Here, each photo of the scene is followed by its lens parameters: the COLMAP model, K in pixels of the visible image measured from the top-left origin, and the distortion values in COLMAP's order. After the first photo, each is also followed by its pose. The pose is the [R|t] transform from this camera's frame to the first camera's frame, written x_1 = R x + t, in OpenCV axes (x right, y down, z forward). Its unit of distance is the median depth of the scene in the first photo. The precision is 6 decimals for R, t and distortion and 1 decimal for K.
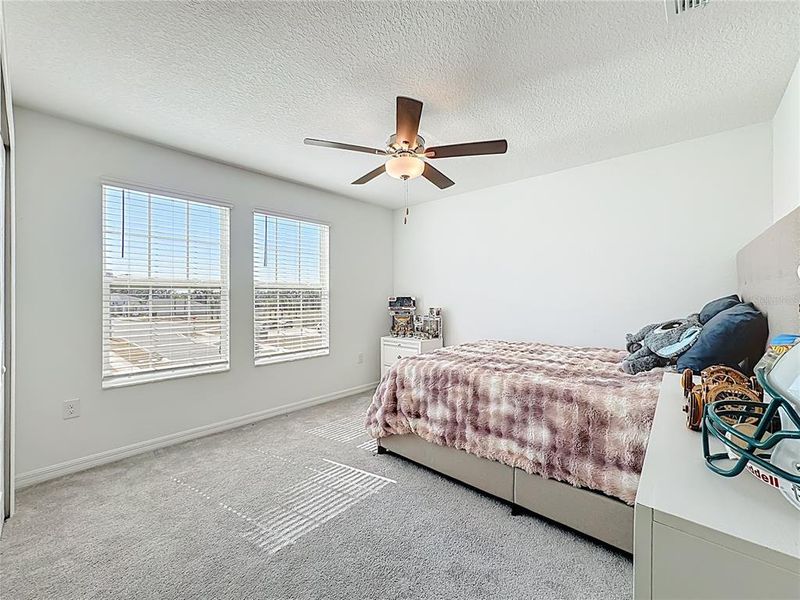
lens RADIAL K [[326.1, 0, 400.0], [0, 326.1, 297.2], [0, 0, 1]] dist [-0.037989, 0.016473]
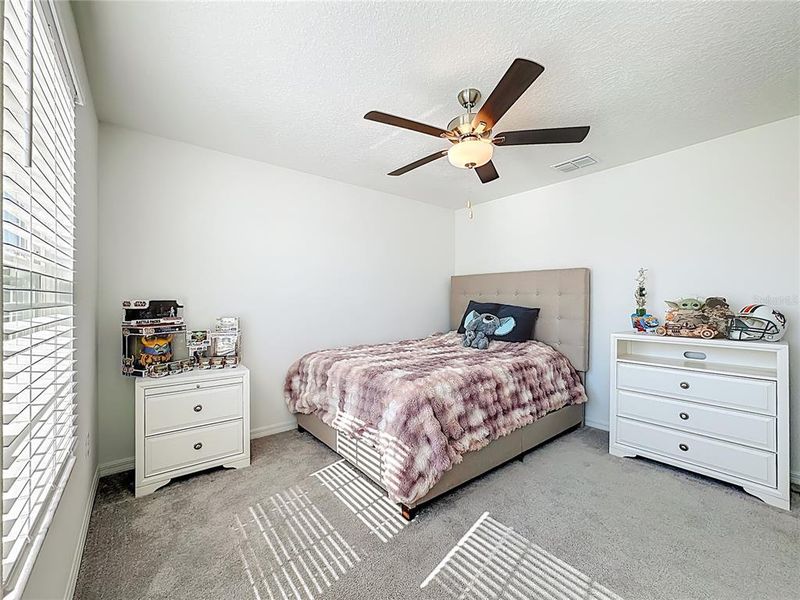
lens RADIAL K [[326.1, 0, 400.0], [0, 326.1, 297.2], [0, 0, 1]] dist [-0.037989, 0.016473]
pose [[0.165003, 0.016077, 0.986162, -0.887783], [-0.003357, 0.999870, -0.015739, 0.001281], [-0.986287, -0.000713, 0.165035, 1.043615]]
